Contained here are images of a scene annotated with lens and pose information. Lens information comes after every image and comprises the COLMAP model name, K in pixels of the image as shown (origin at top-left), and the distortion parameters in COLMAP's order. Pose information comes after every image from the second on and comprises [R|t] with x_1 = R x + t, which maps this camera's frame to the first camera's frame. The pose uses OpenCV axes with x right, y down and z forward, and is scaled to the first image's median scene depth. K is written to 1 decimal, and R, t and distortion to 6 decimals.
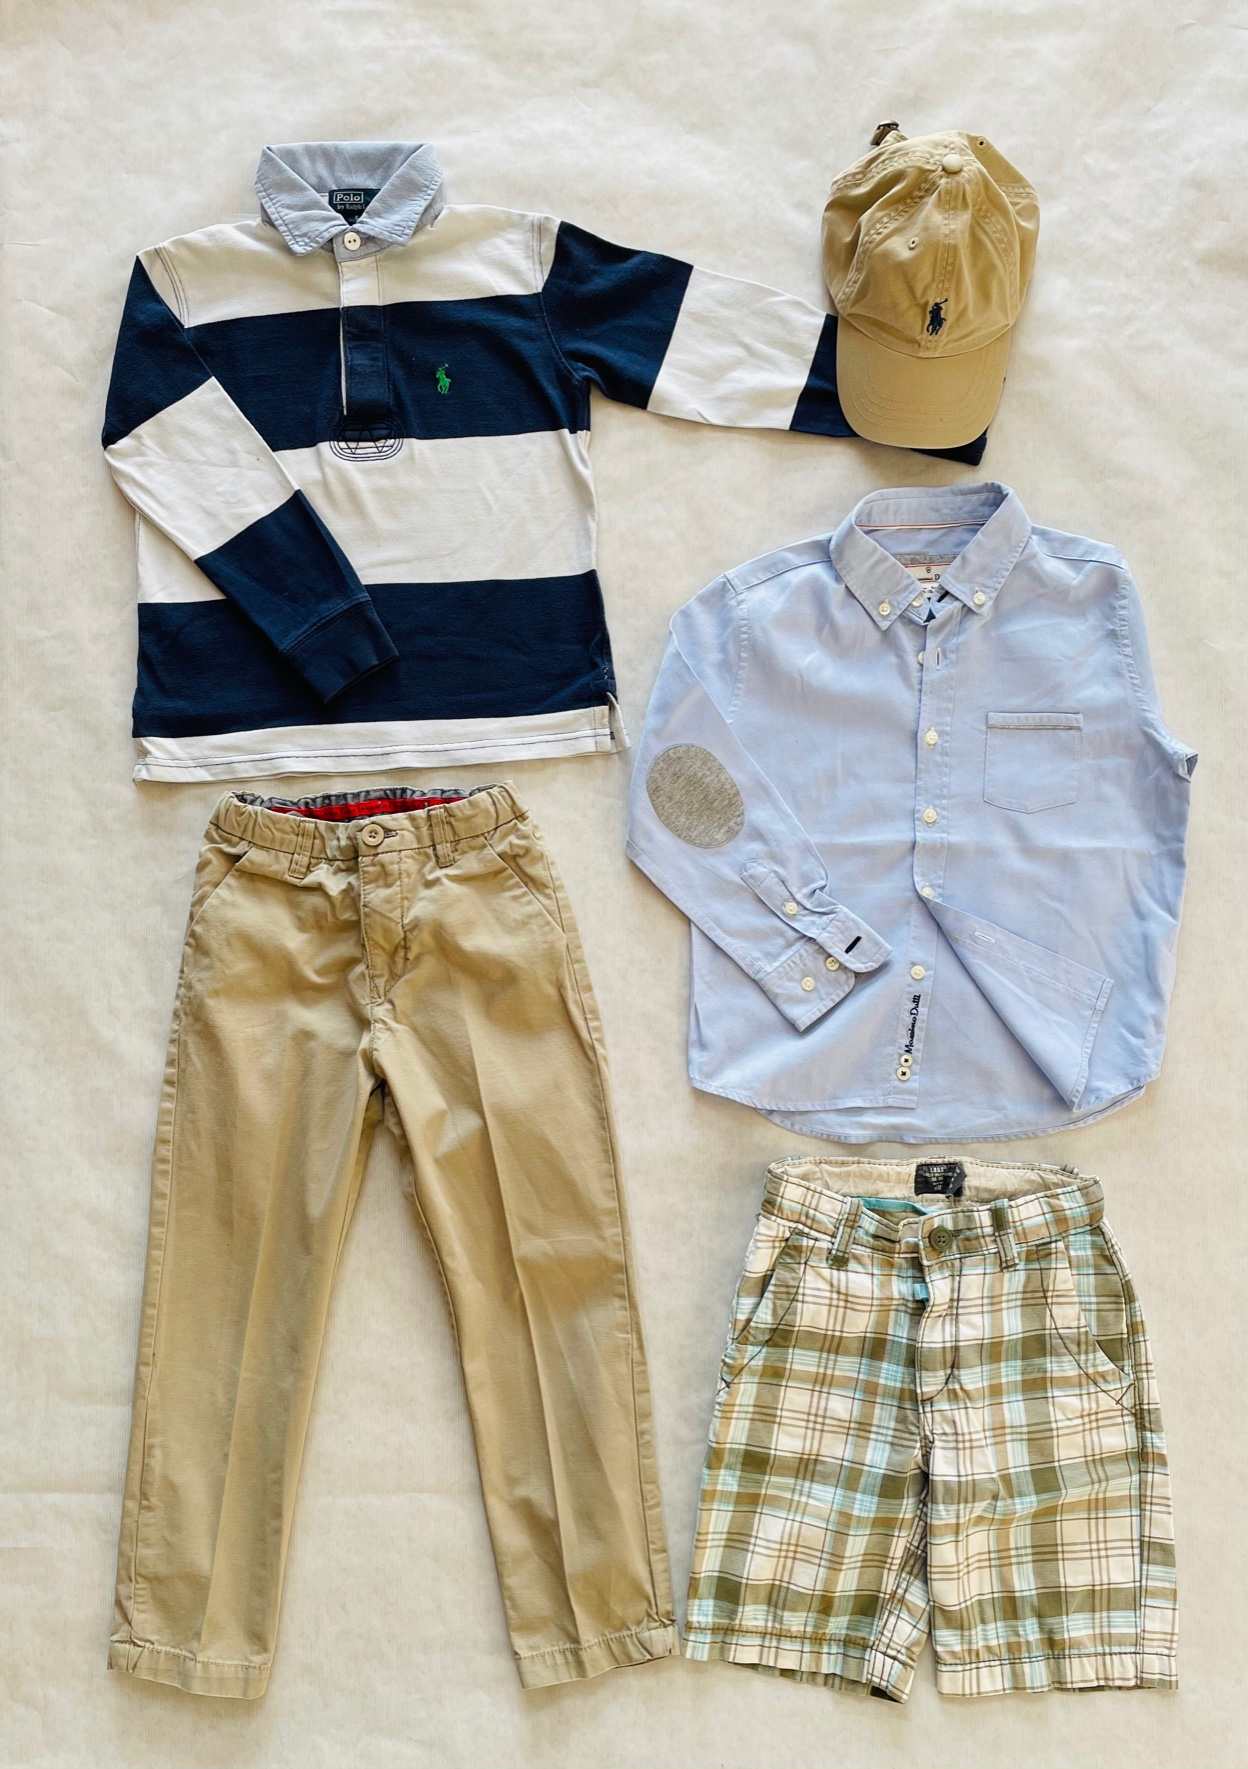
lens RADIAL K [[1366.5, 0, 610.2], [0, 1366.5, 892.5], [0, 0, 1]] dist [0.006658, 0.002360]
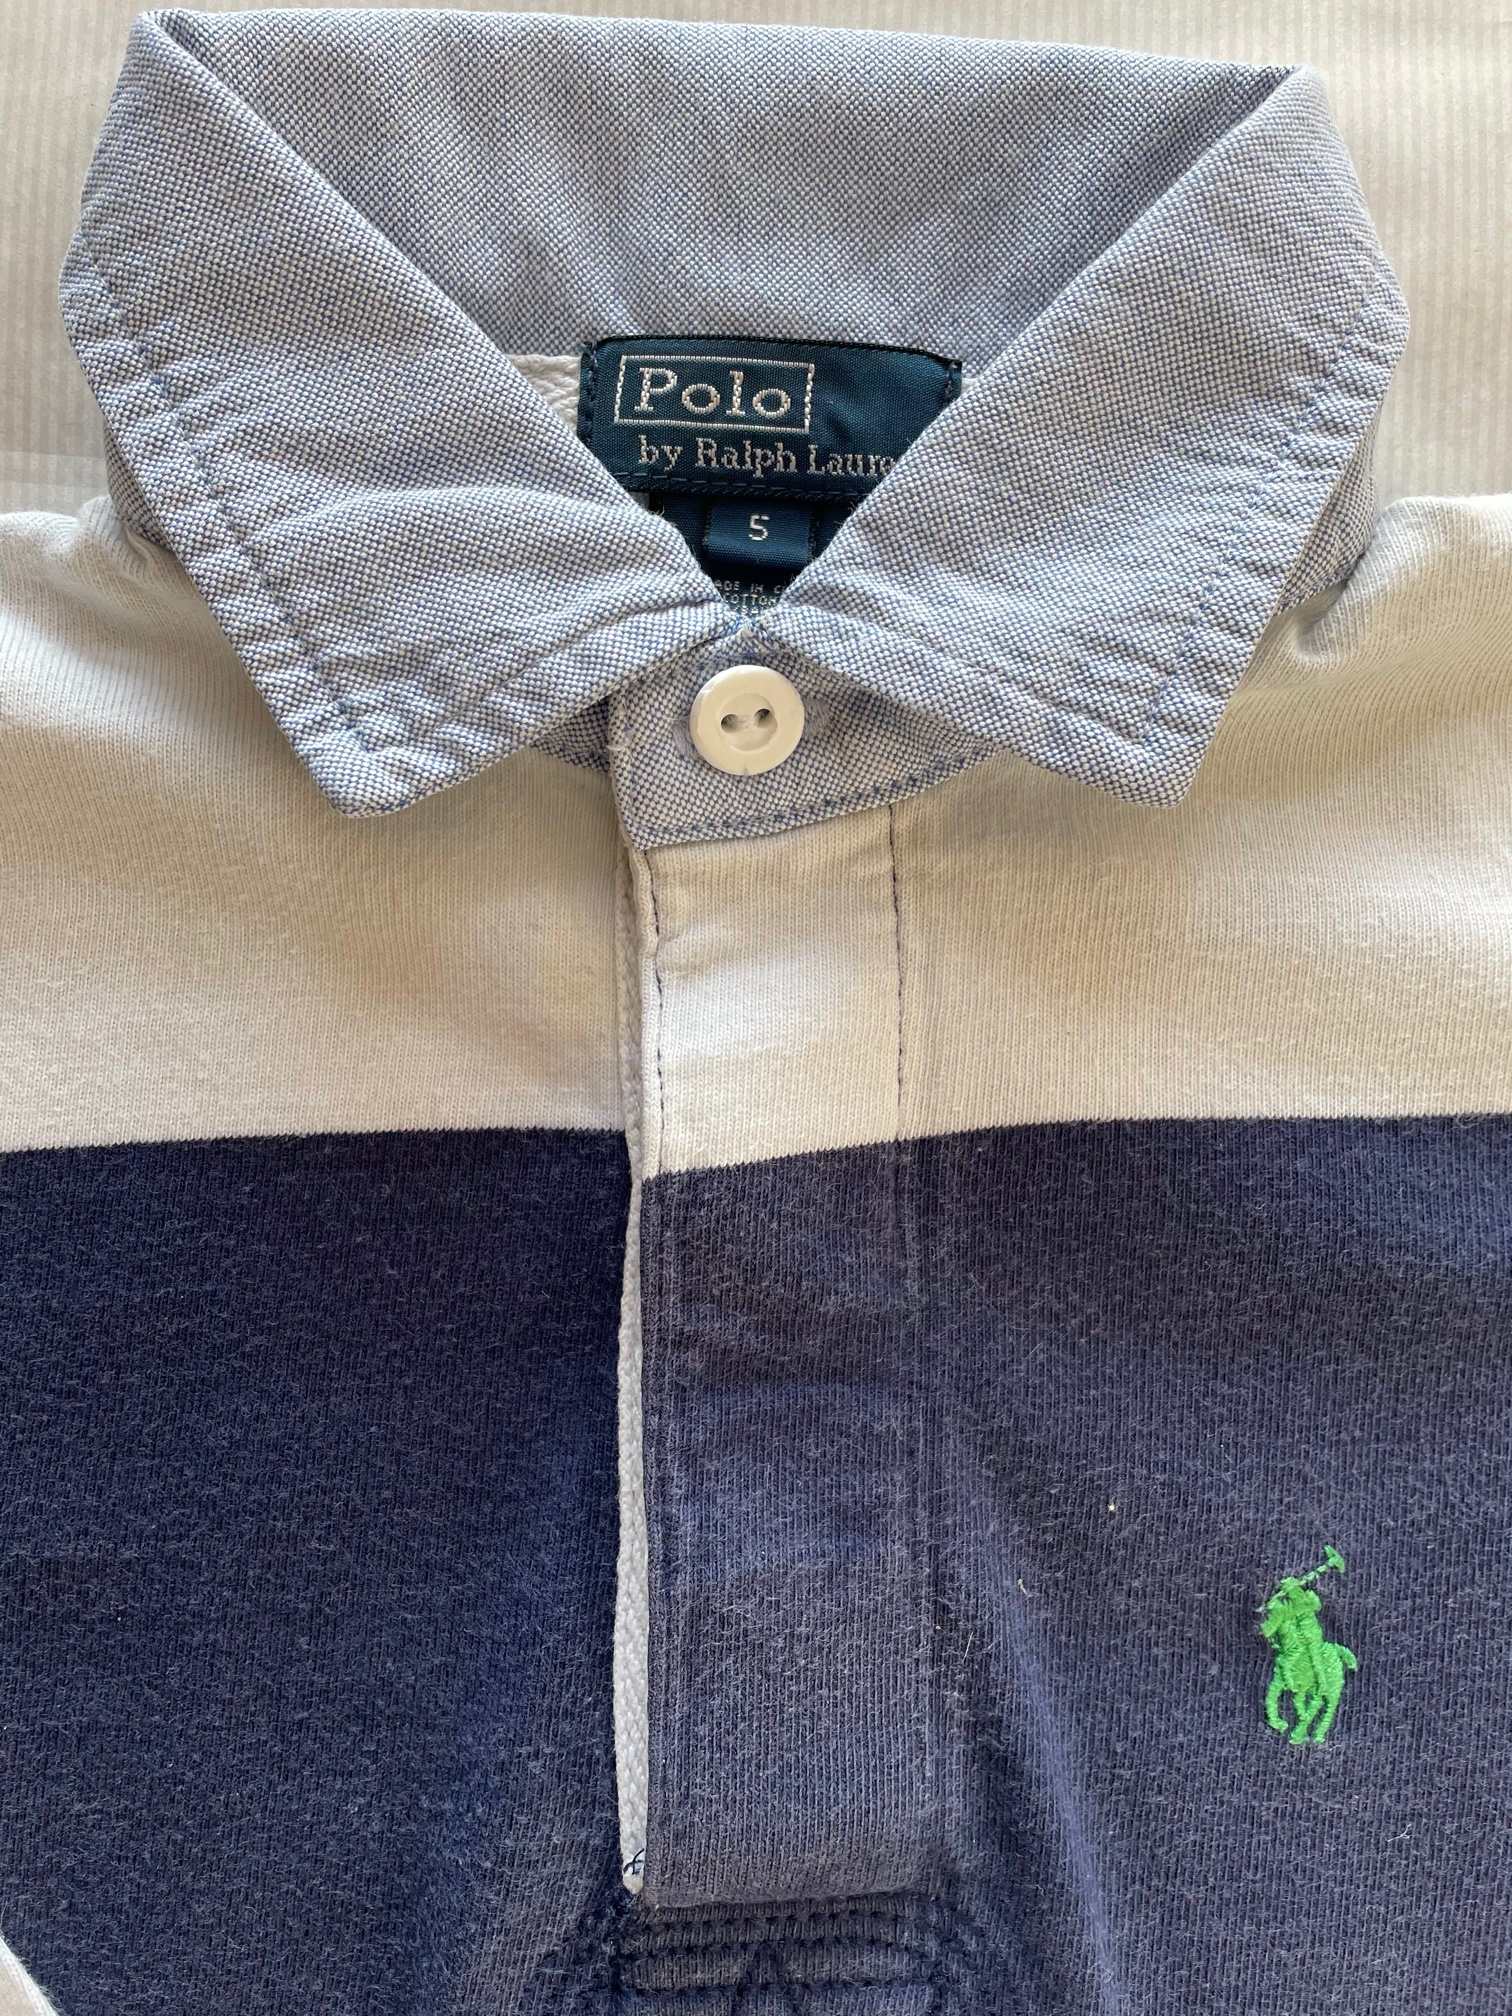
lens RADIAL K [[1529.1, 0, 772.7], [0, 1529.1, 999.3], [0, 0, 1]] dist [-0.001739, -0.006501]
pose [[0.998538, 0.041909, 0.034128, -0.189332], [-0.041572, 0.999080, -0.010536, -0.443891], [-0.034538, 0.009102, 0.999362, 0.841342]]
